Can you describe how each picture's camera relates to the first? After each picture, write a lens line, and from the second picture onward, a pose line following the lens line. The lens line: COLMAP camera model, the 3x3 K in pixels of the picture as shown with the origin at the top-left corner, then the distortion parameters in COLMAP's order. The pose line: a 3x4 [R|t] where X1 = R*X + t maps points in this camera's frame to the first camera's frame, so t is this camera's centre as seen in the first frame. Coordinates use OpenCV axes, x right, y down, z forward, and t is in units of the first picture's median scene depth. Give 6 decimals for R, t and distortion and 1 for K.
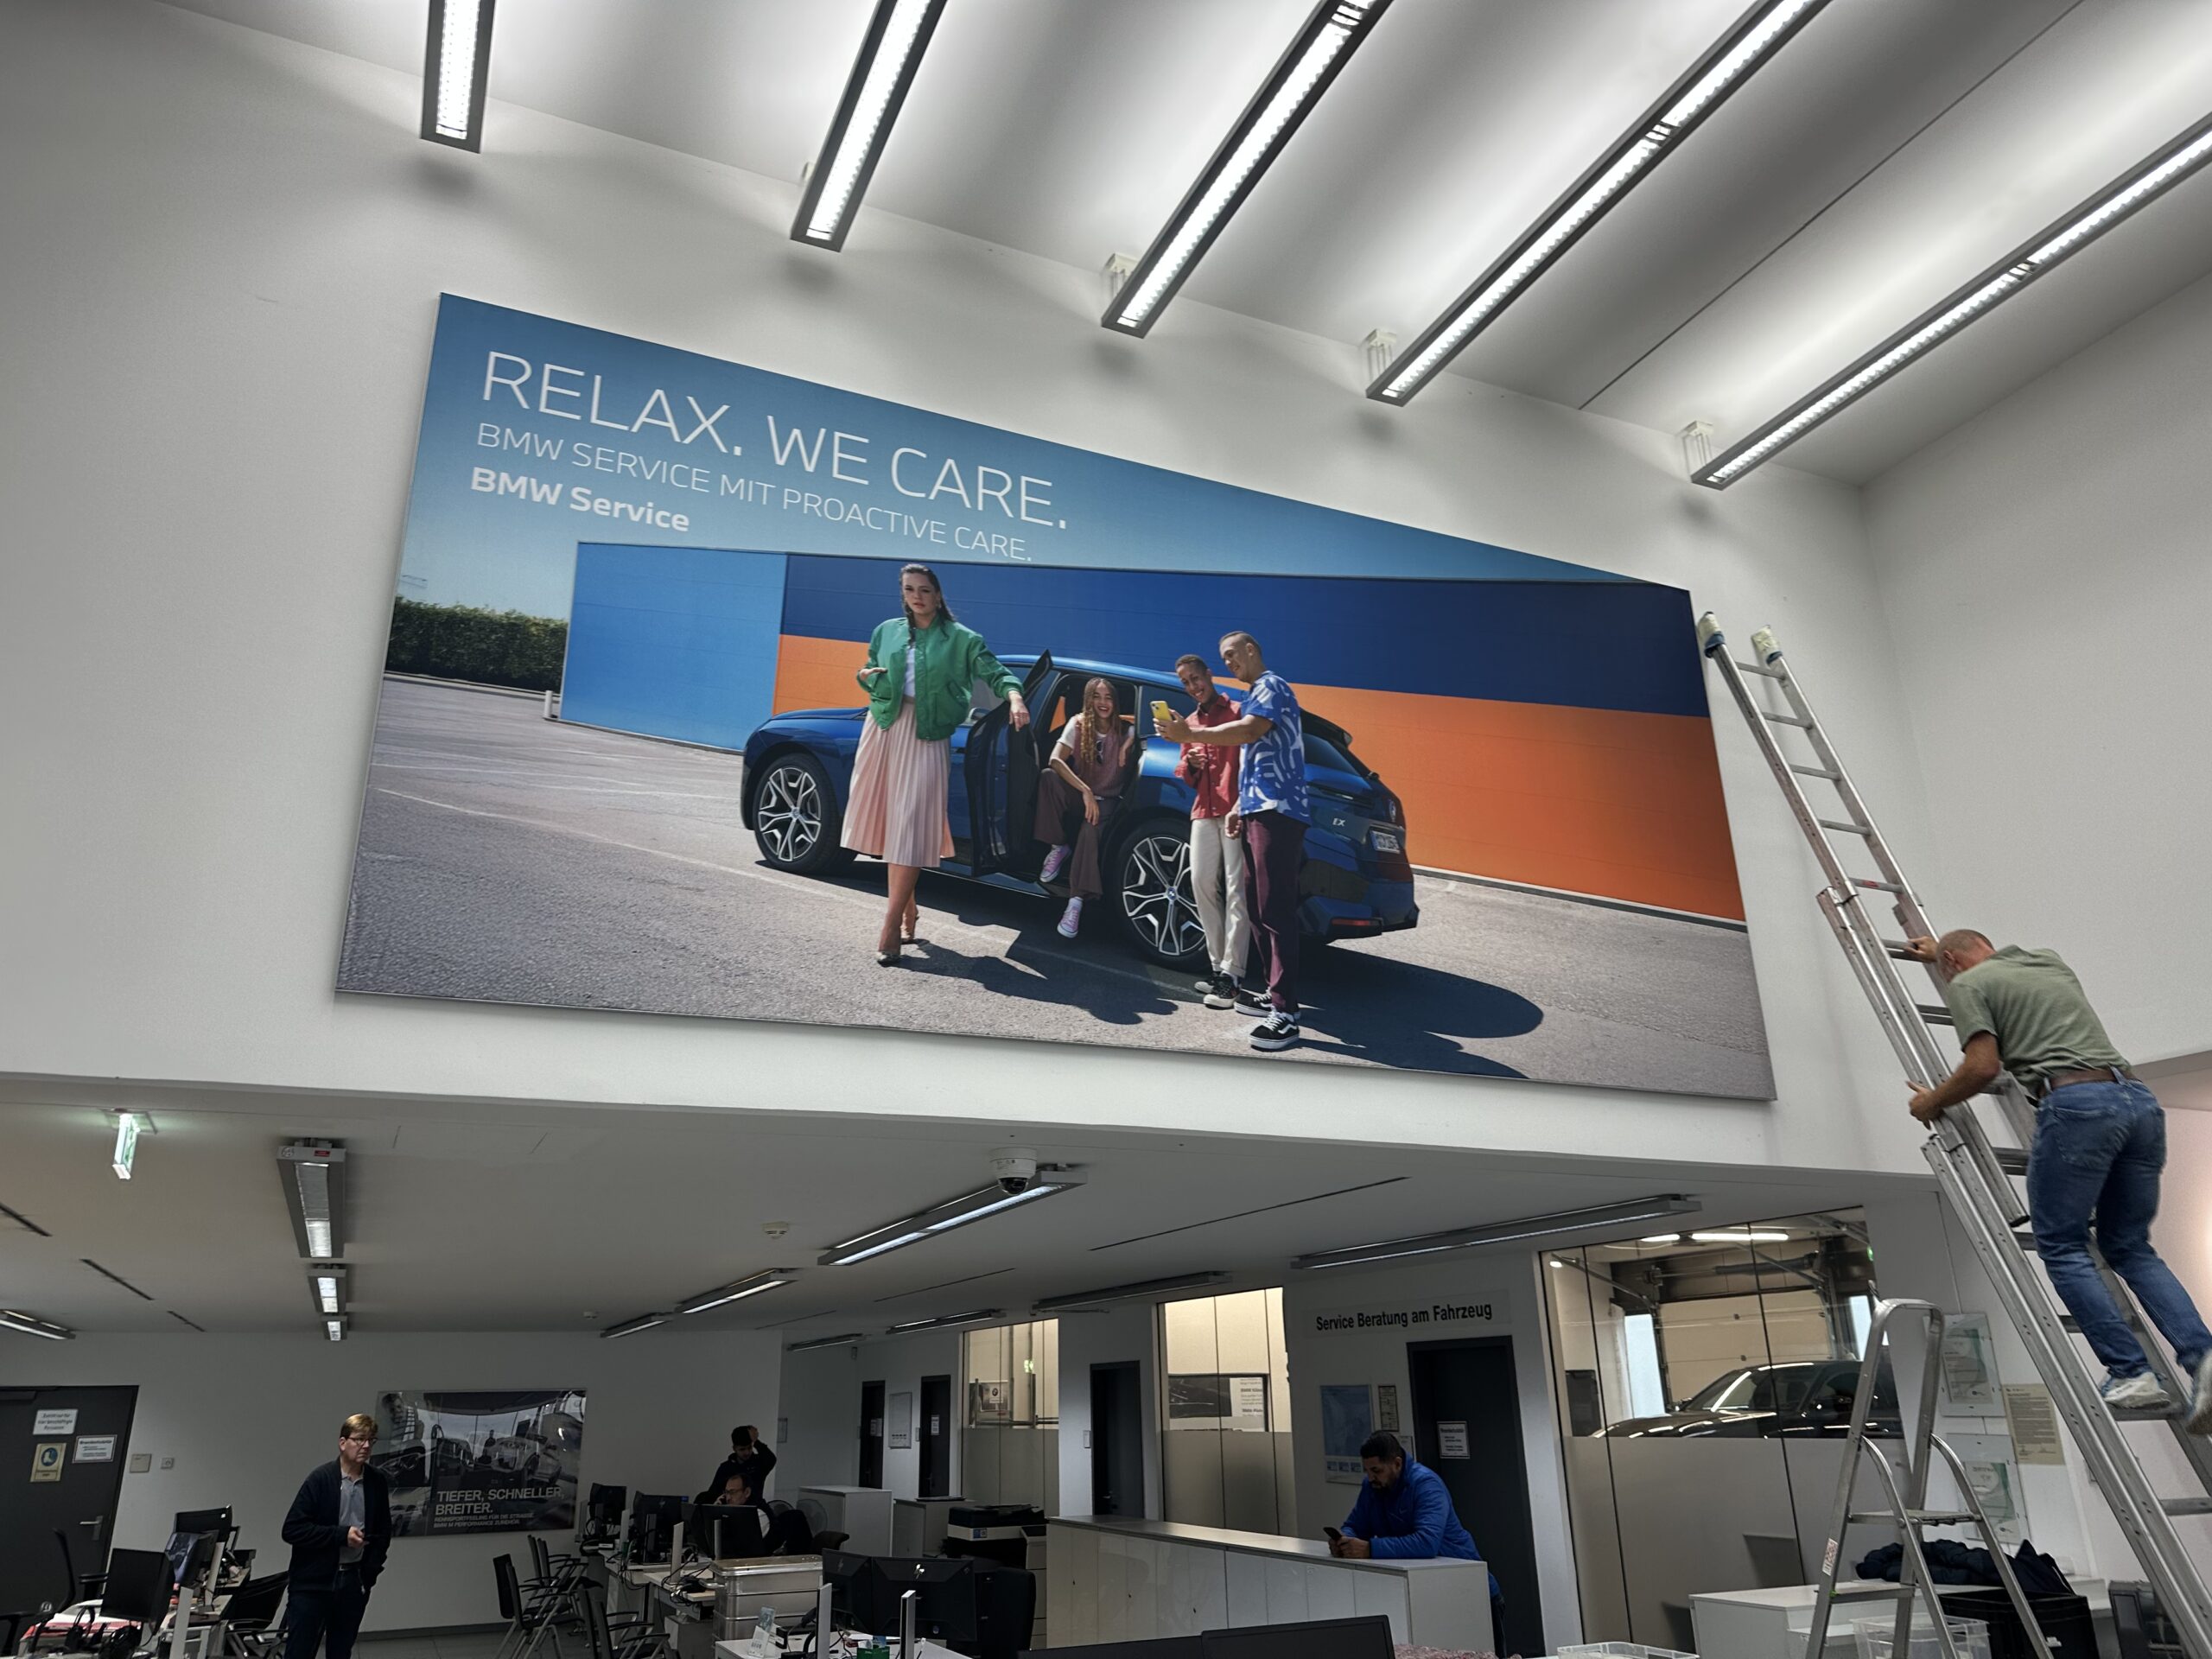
lens RADIAL K [[1567.8, 0, 1107.6], [0, 1567.8, 833.0], [0, 0, 1]] dist [-0.002616, -0.025735]
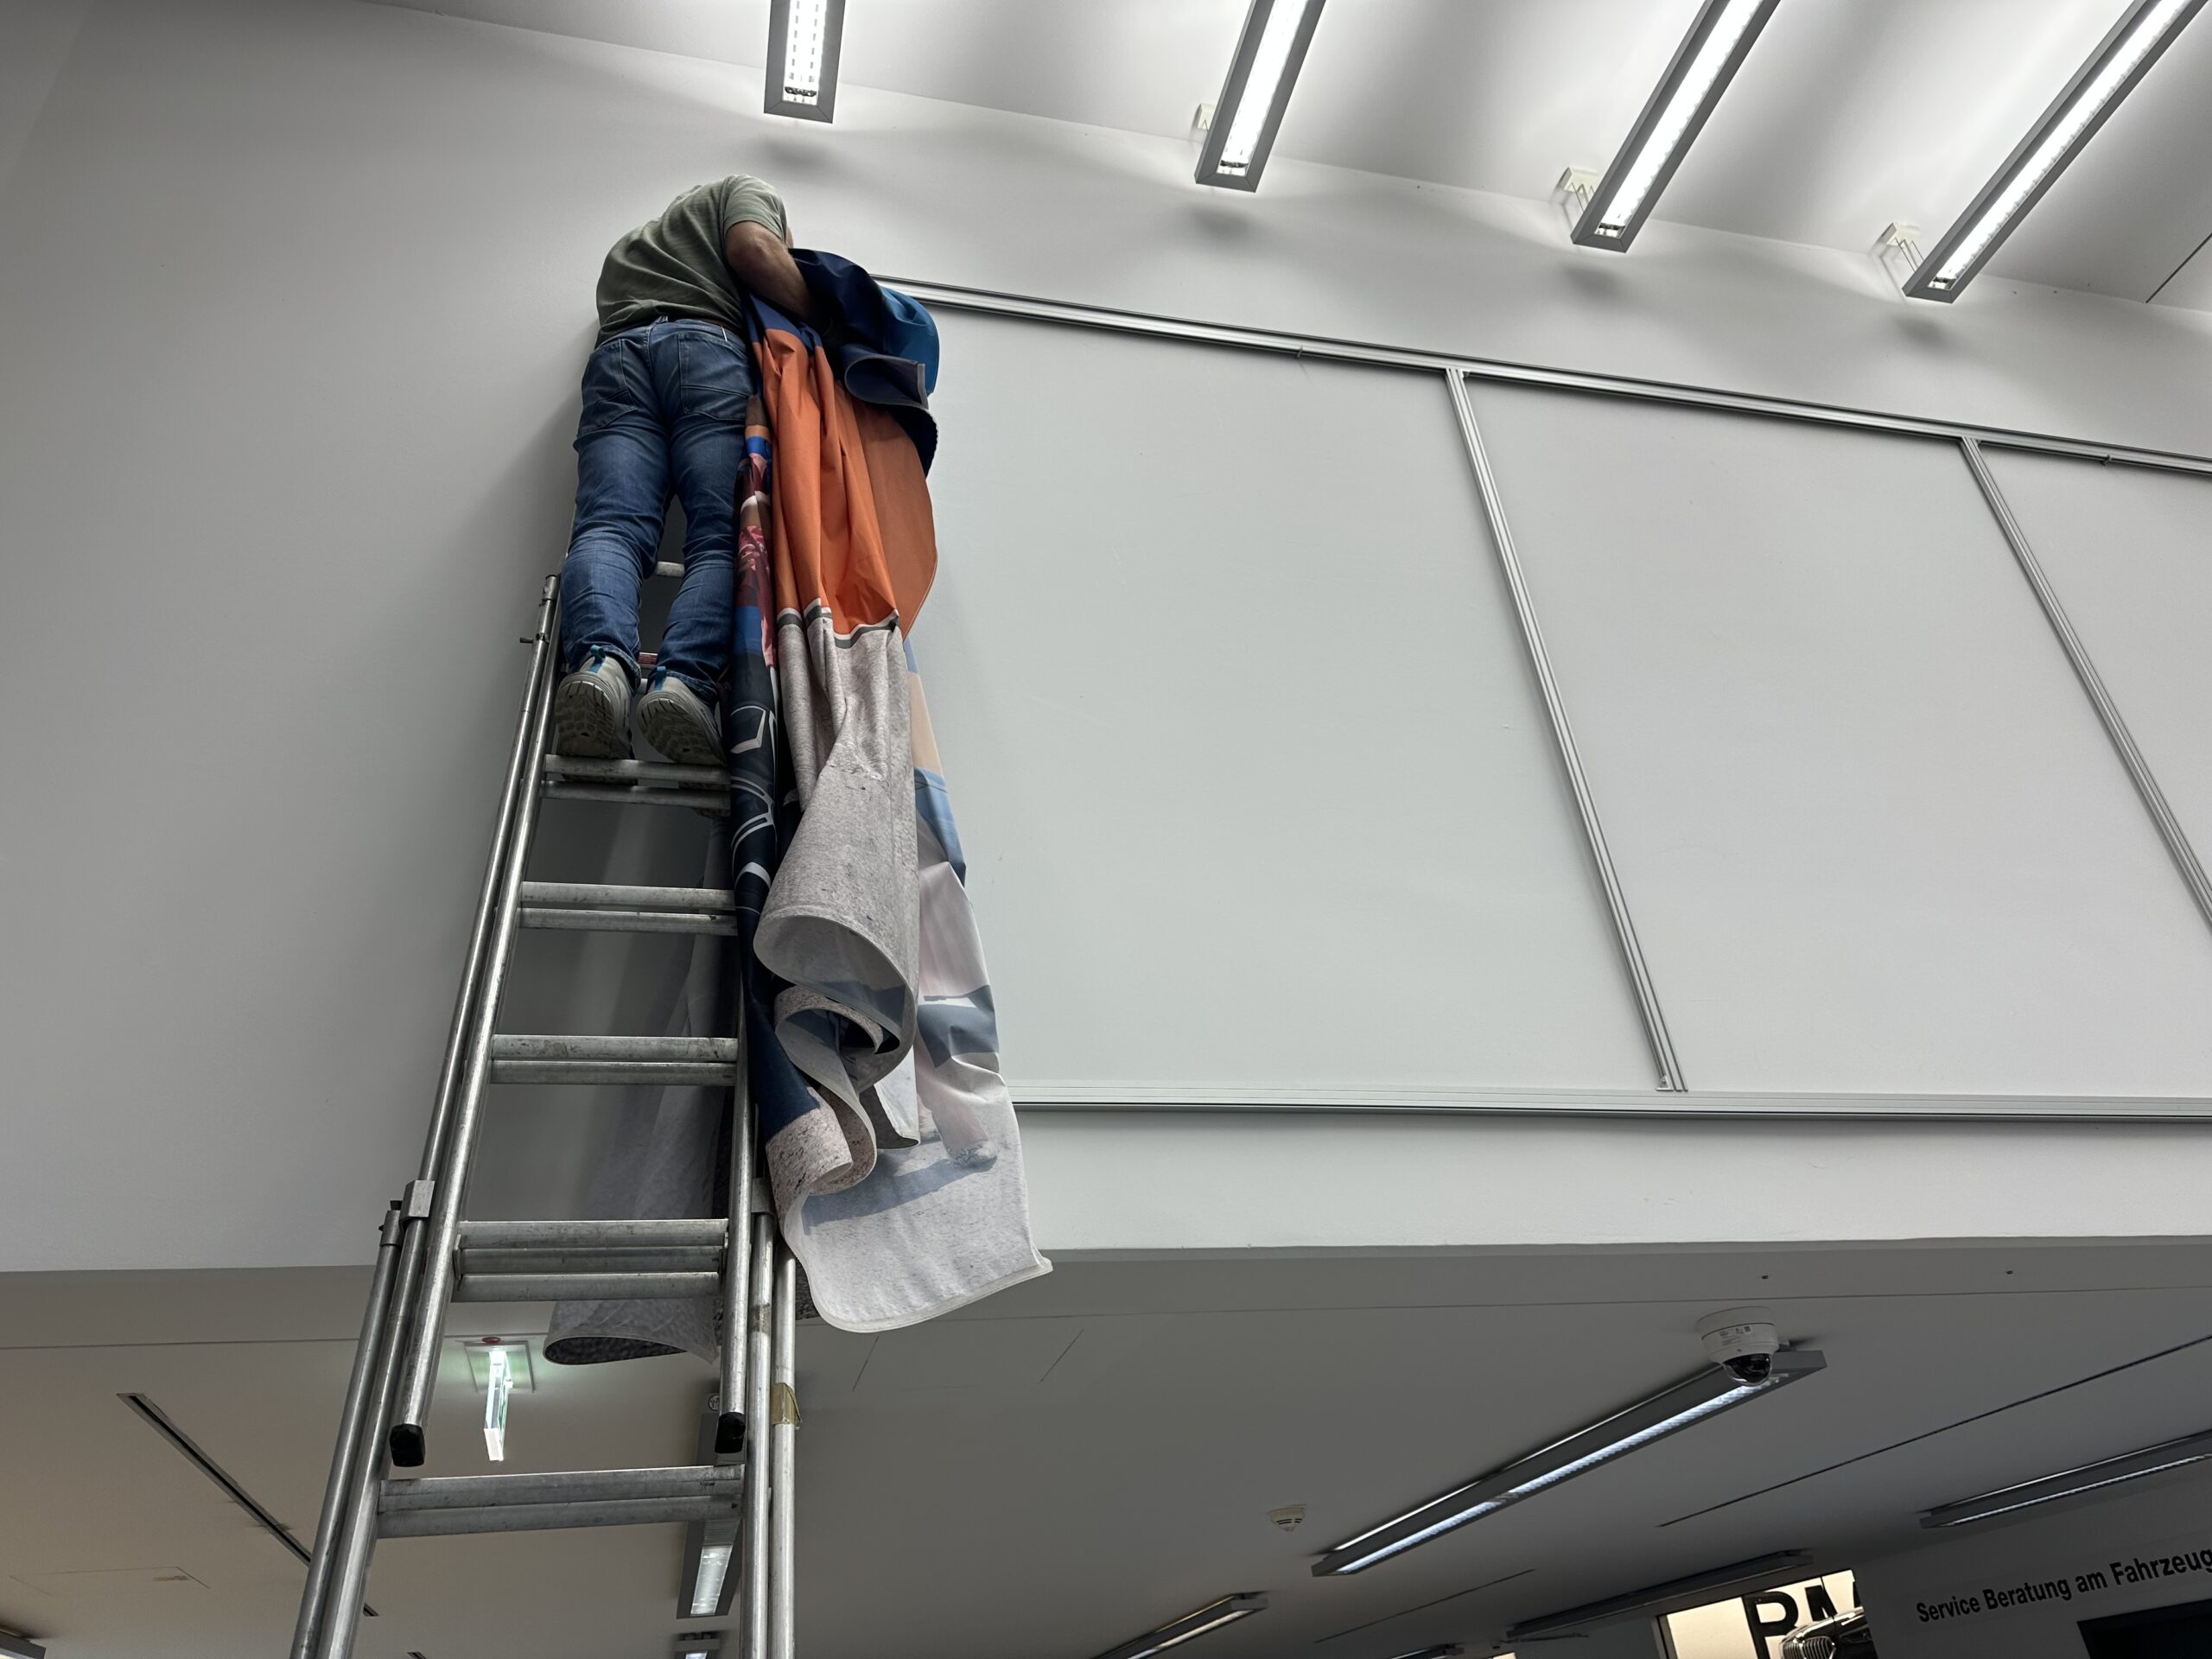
lens RADIAL K [[1567.8, 0, 1094.1], [0, 1567.8, 812.3], [0, 0, 1]] dist [-0.002616, -0.025735]
pose [[0.979033, -0.156490, -0.130408, -0.198090], [0.125894, 0.968112, -0.216588, 0.102678], [0.160144, 0.195629, 0.967514, 0.270557]]
